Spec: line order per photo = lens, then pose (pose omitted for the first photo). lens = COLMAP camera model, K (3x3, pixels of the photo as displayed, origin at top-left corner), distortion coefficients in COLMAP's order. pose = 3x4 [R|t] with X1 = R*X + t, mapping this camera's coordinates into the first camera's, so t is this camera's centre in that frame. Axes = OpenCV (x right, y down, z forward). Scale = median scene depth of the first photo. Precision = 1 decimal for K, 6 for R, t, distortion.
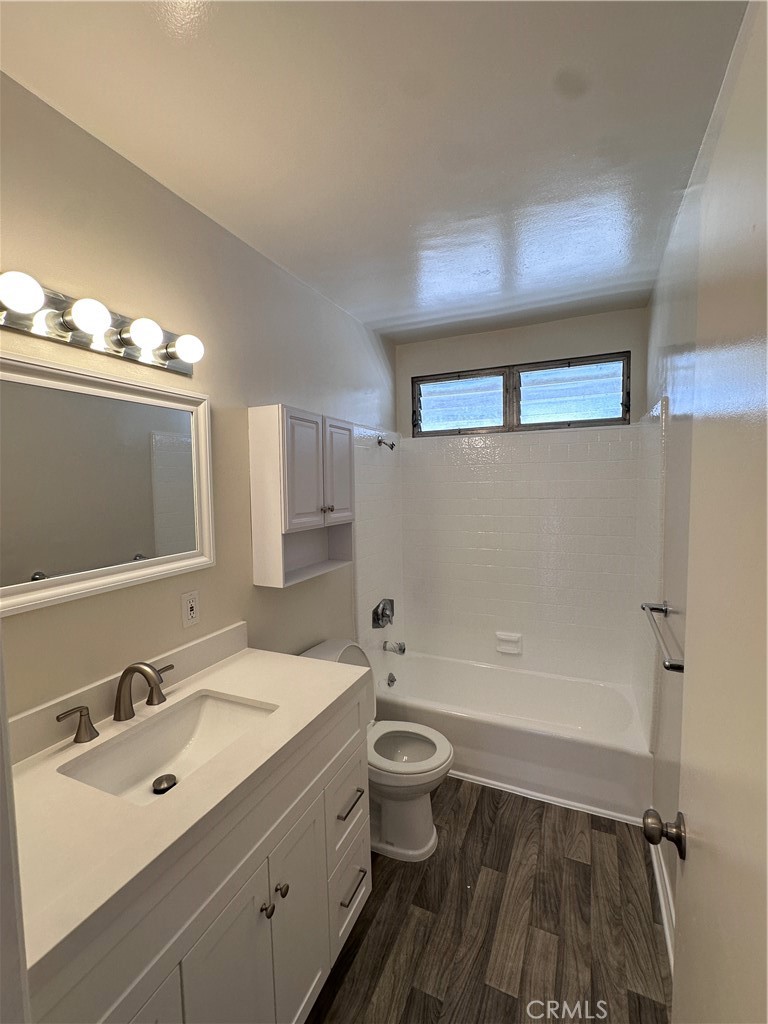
lens RADIAL K [[447.8, 0, 384.0], [0, 447.8, 512.0], [0, 0, 1]] dist [-0.001702, -0.000461]
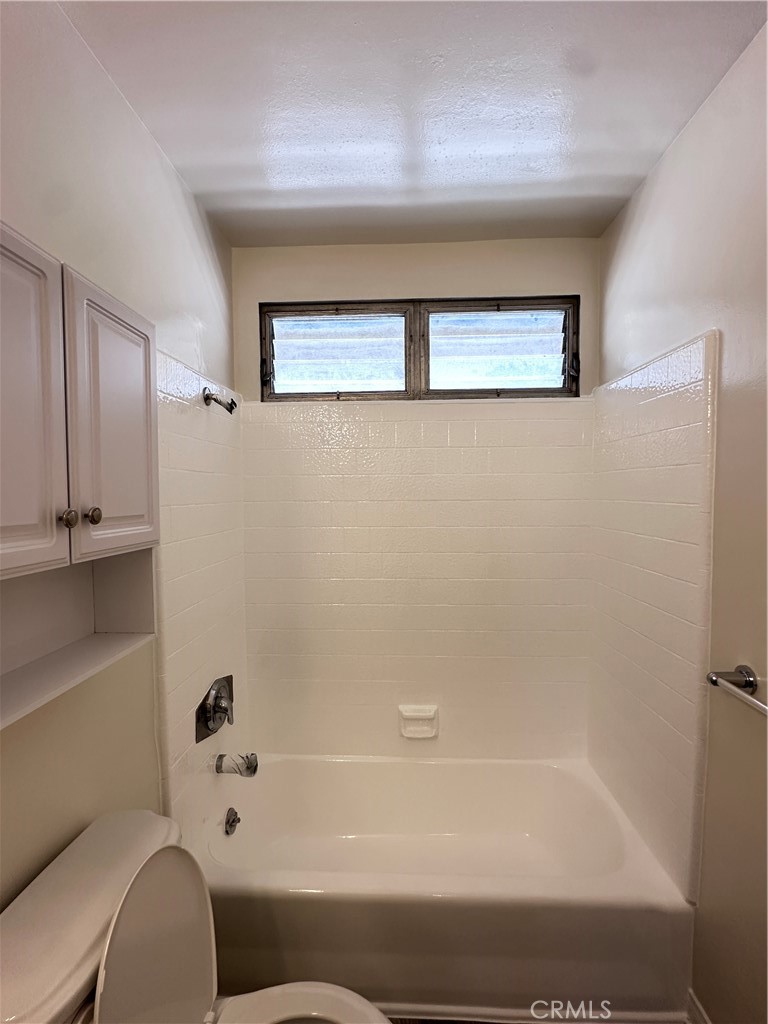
lens RADIAL K [[476.6, 0, 384.0], [0, 476.6, 512.0], [0, 0, 1]] dist [-0.010360, 0.000062]
pose [[0.927963, -0.006187, 0.372620, -0.026017], [0.015723, 0.999622, -0.022560, 0.001530], [-0.372340, 0.026793, 0.927710, 0.367539]]
